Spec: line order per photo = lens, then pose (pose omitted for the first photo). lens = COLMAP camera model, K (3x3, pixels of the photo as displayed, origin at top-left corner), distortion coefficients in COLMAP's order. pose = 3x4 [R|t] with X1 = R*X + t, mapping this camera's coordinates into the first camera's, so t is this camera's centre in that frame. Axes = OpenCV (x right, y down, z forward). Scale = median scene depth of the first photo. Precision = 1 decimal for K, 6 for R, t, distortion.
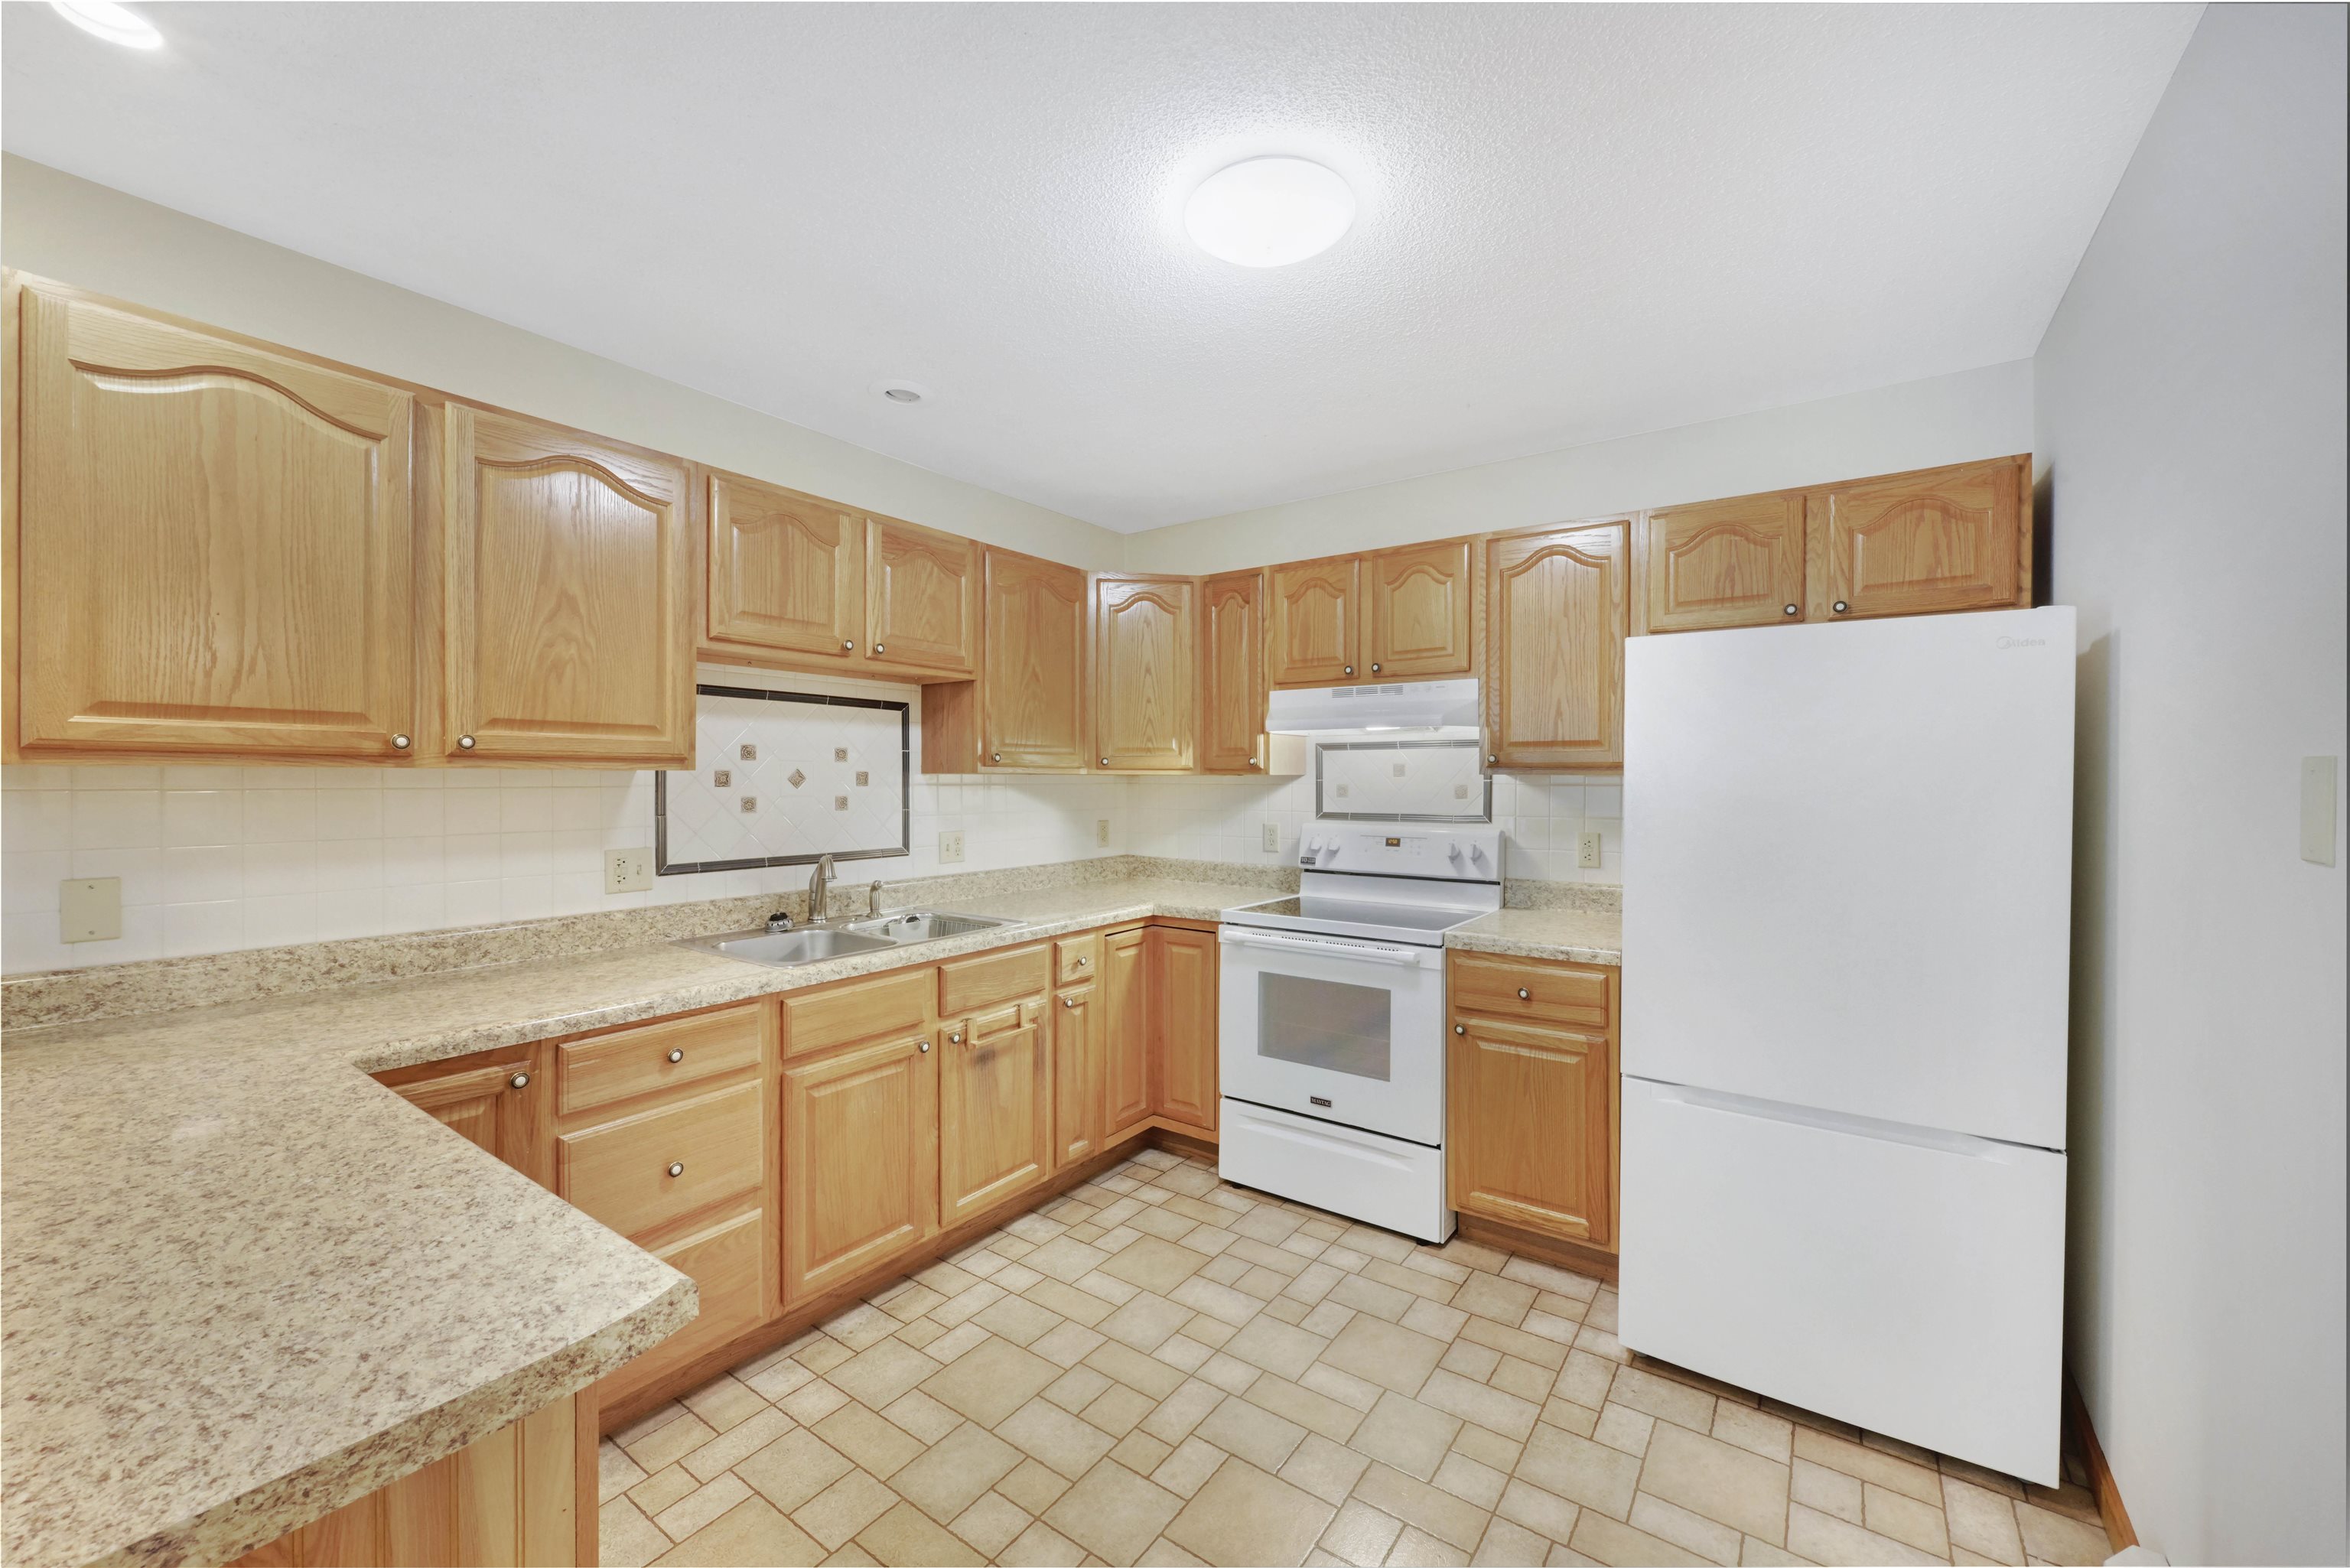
lens RADIAL K [[910.4, 0, 1187.8], [0, 910.4, 751.1], [0, 0, 1]] dist [-0.002672, -0.000253]
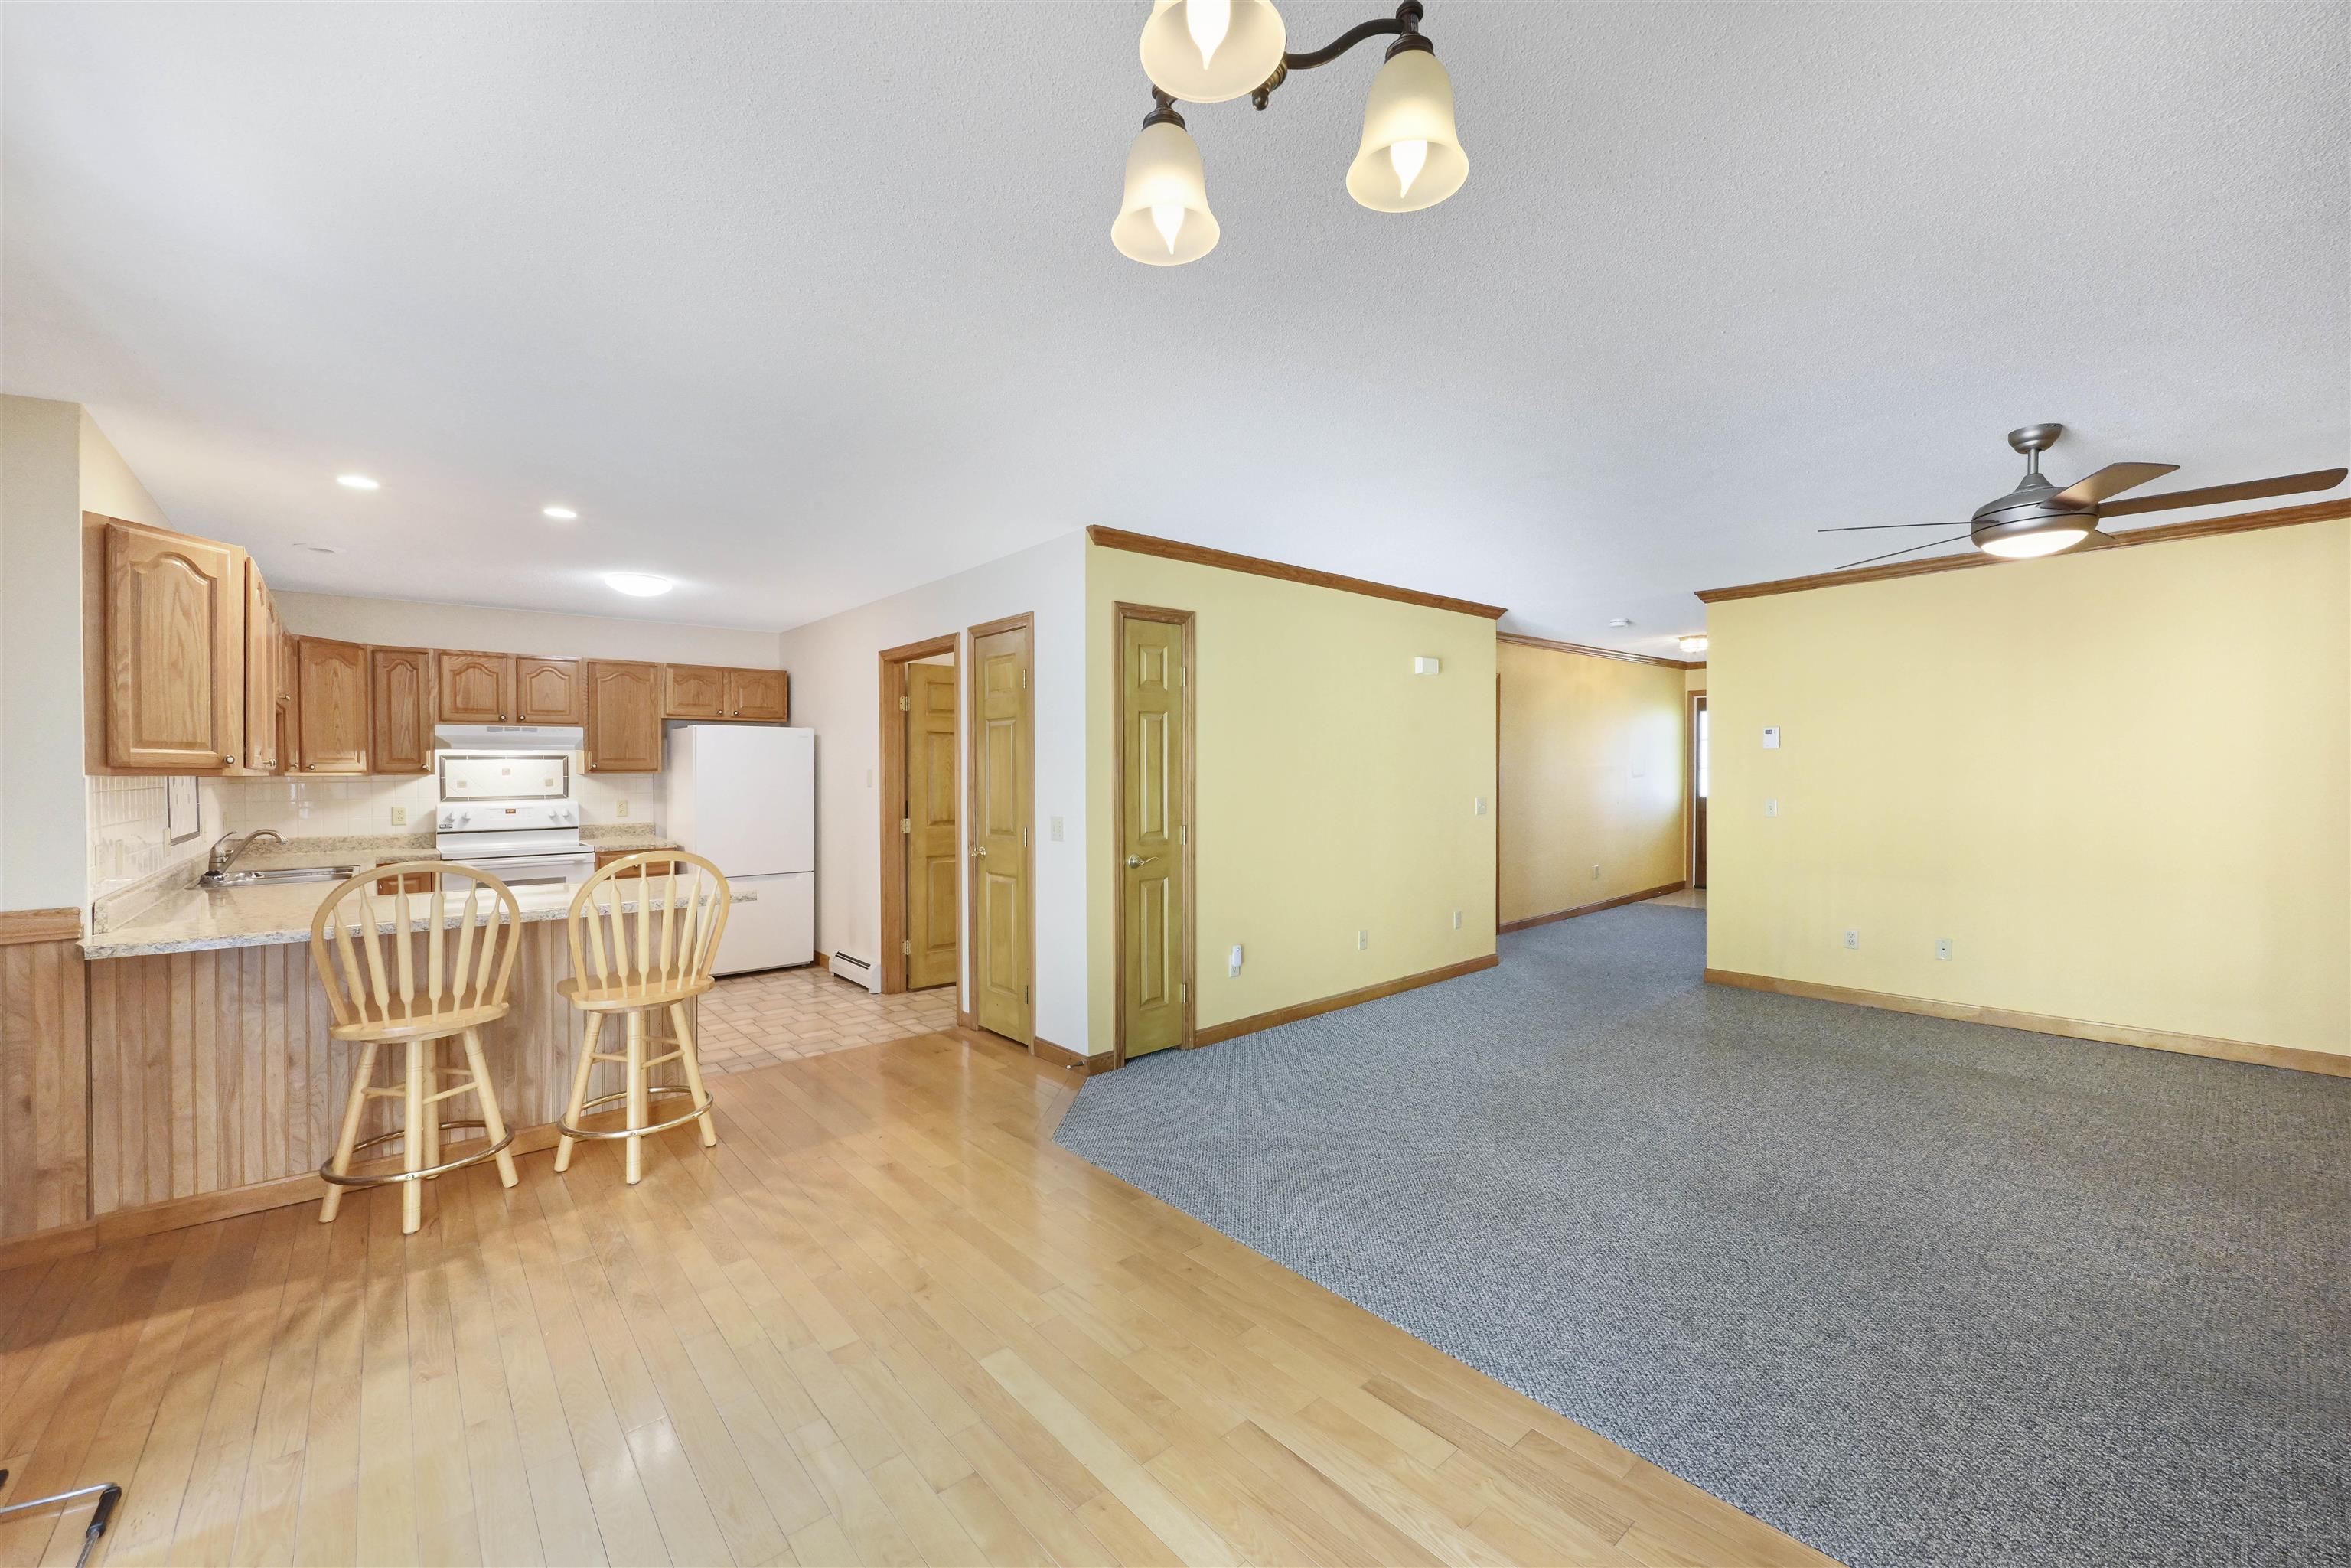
lens RADIAL K [[926.1, 0, 1171.8], [0, 926.1, 743.4], [0, 0, 1]] dist [-0.000297, 0.000026]
pose [[0.254336, 0.023556, 0.966829, -1.315783], [-0.021463, 0.999595, -0.018708, -0.031398], [-0.966878, -0.015993, 0.254738, -0.799372]]
